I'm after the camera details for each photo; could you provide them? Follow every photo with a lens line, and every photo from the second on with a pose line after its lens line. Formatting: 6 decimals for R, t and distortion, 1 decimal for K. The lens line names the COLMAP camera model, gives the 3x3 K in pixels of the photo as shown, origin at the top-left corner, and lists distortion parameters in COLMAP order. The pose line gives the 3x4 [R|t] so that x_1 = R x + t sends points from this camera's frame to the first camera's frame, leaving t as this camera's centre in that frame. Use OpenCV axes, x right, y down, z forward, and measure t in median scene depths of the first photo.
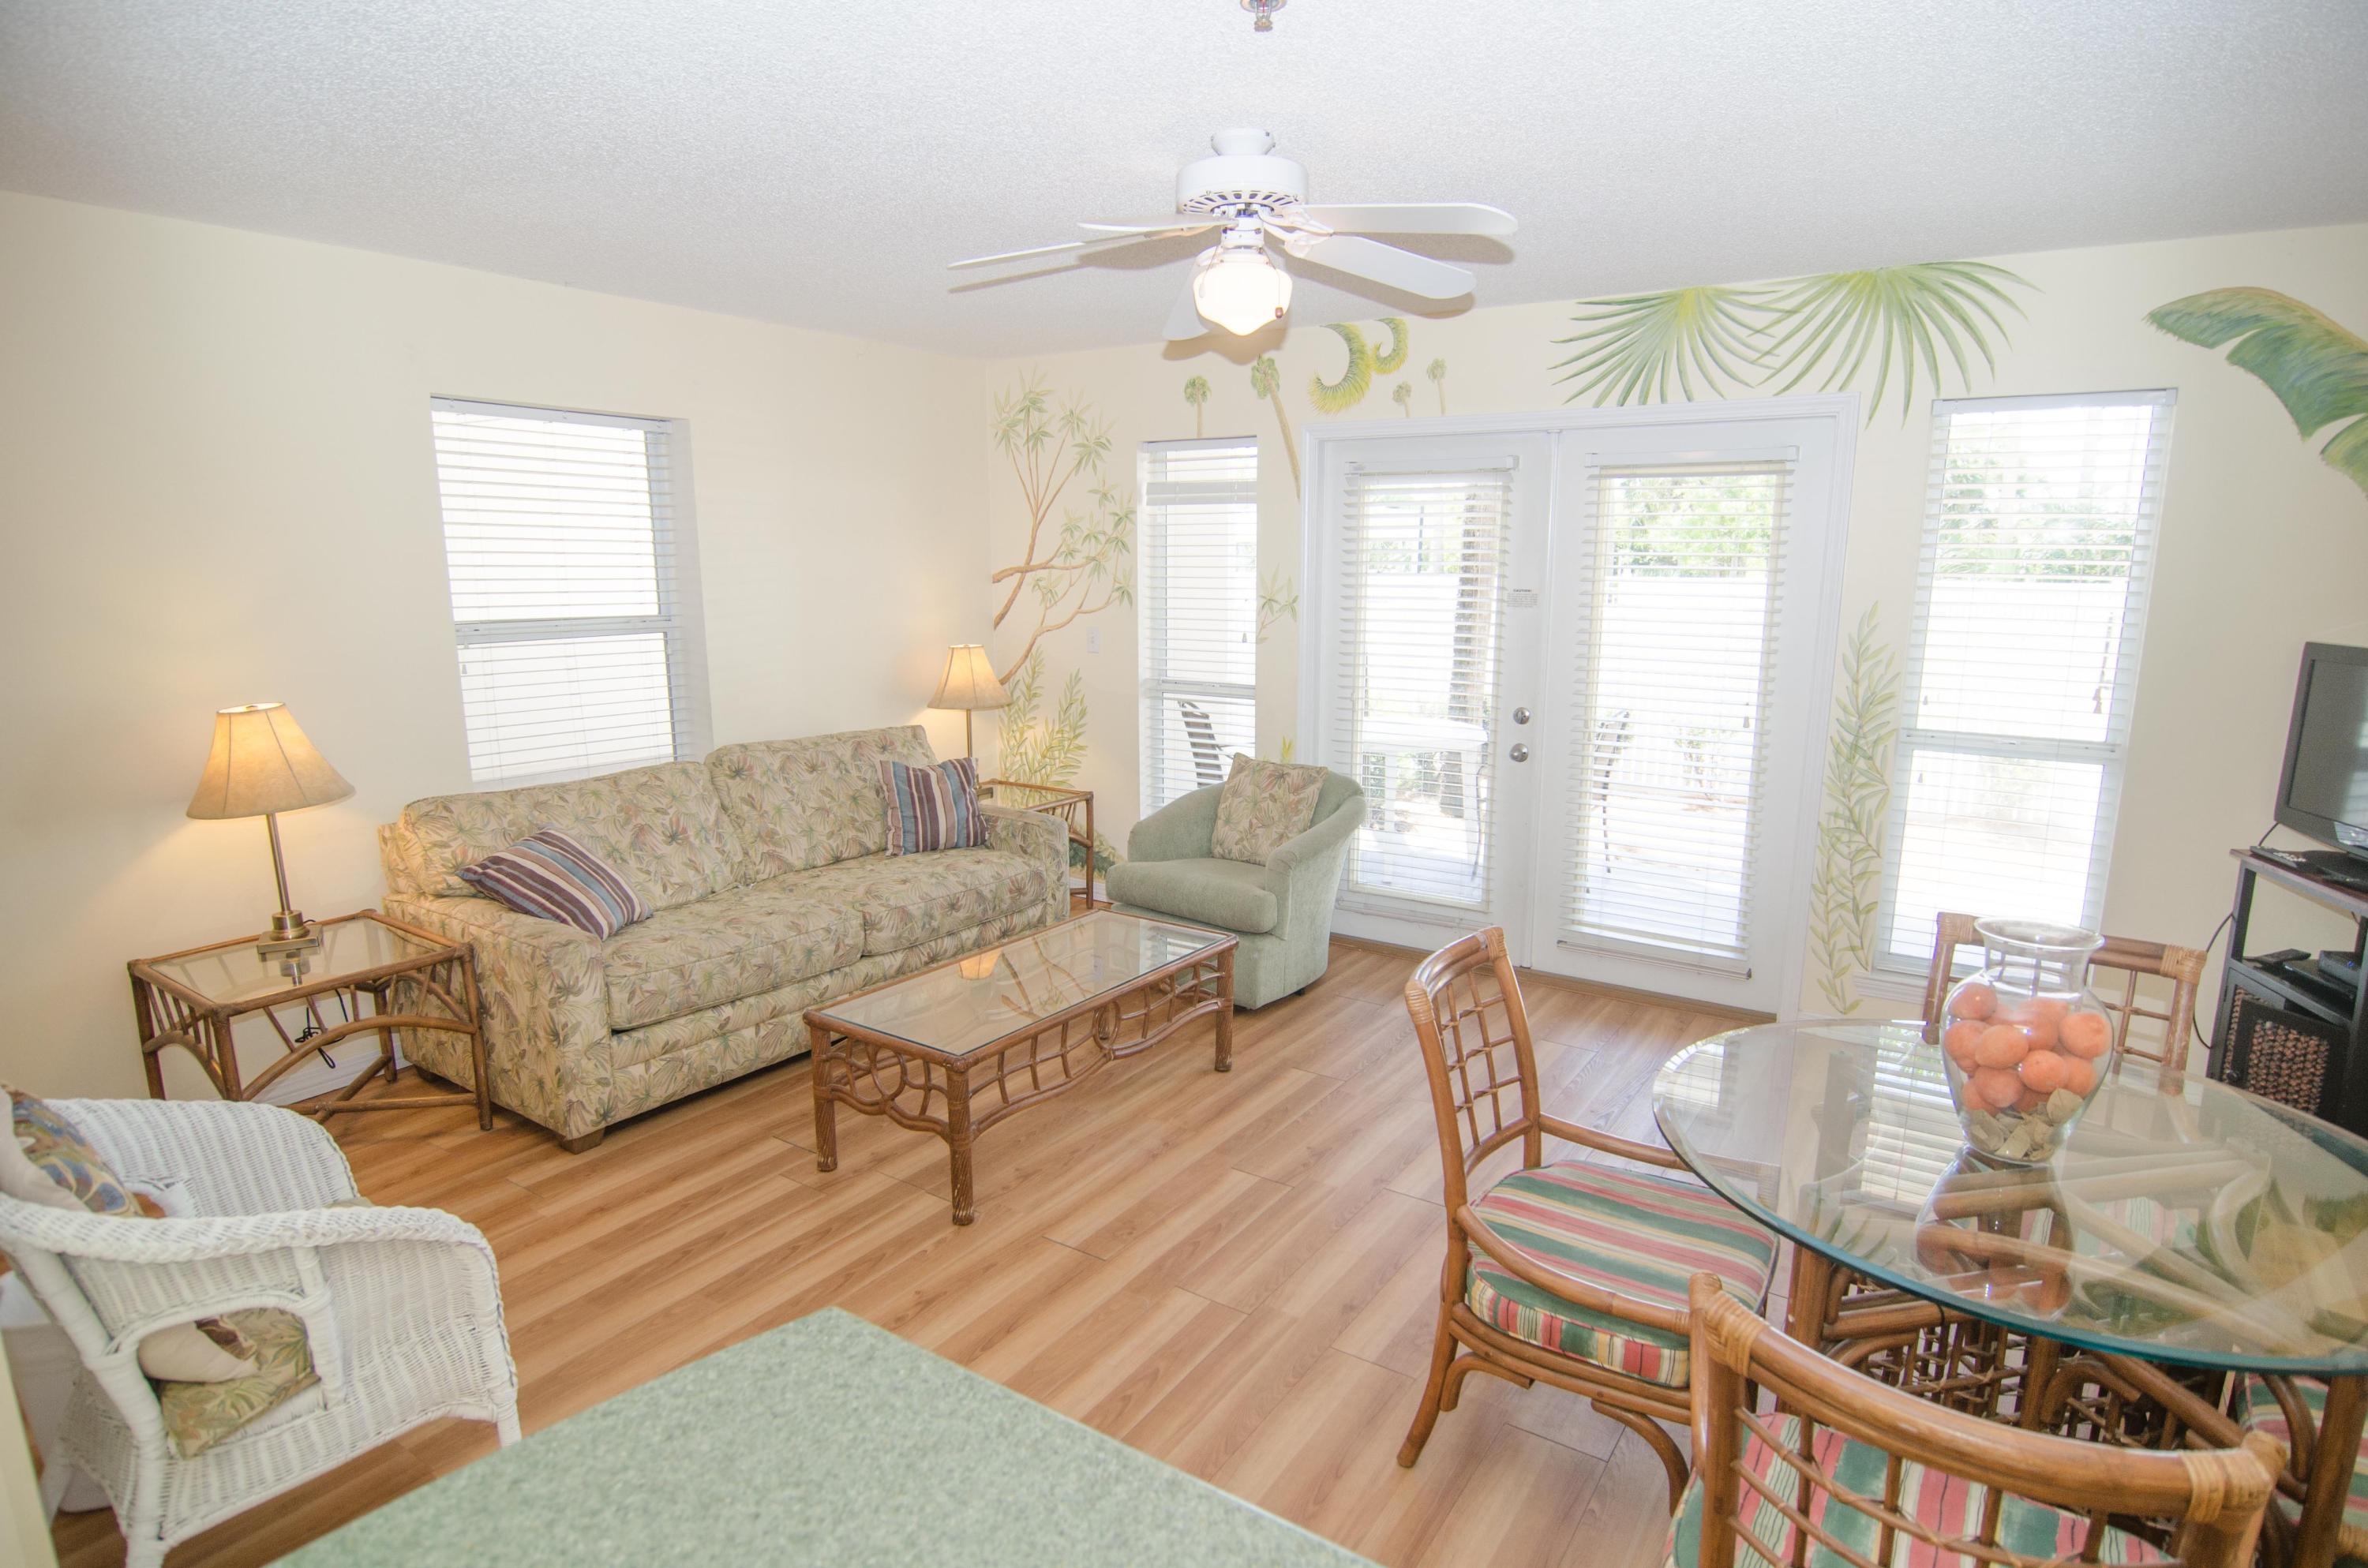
lens RADIAL K [[1284.3, 0, 1187.0], [0, 1284.3, 810.0], [0, 0, 1]] dist [-0.000692, -0.011596]
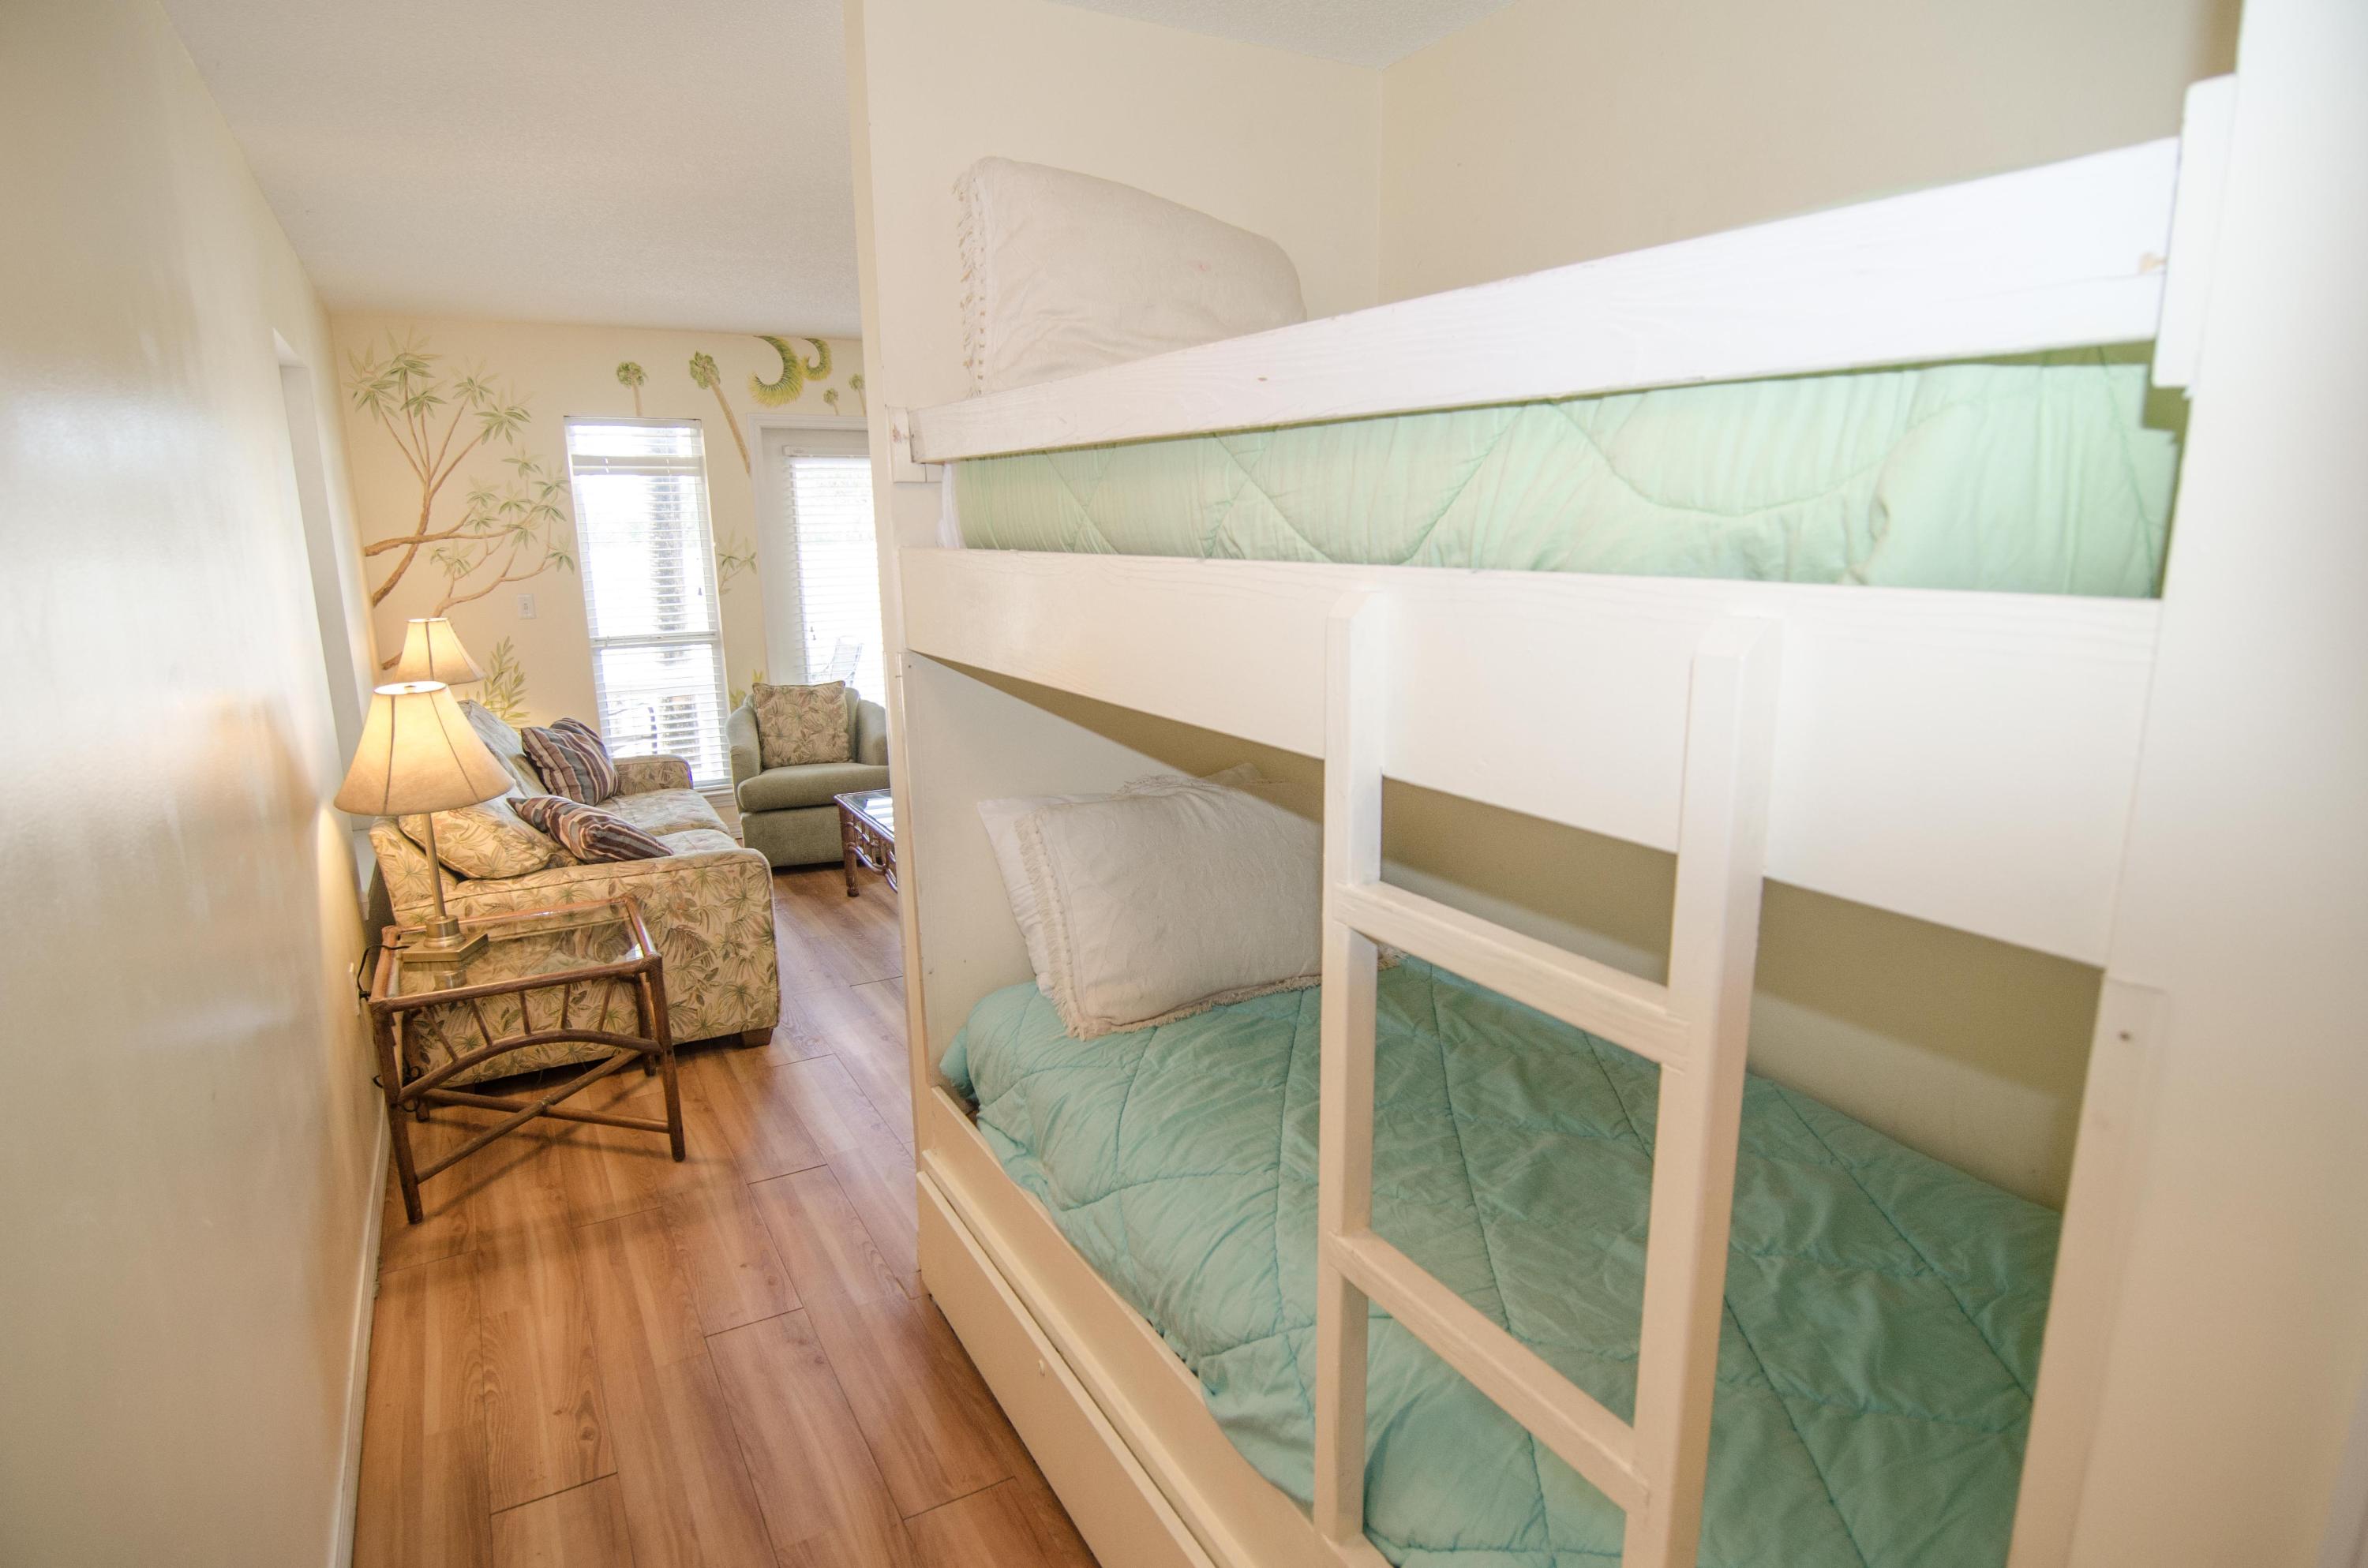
lens RADIAL K [[1267.9, 0, 1193.5], [0, 1267.9, 805.9], [0, 0, 1]] dist [0.001644, -0.015784]
pose [[0.442565, -0.201864, 0.873720, -1.029420], [0.194130, 0.972795, 0.126422, -0.003350], [-0.875471, 0.113665, 0.469713, 0.109621]]
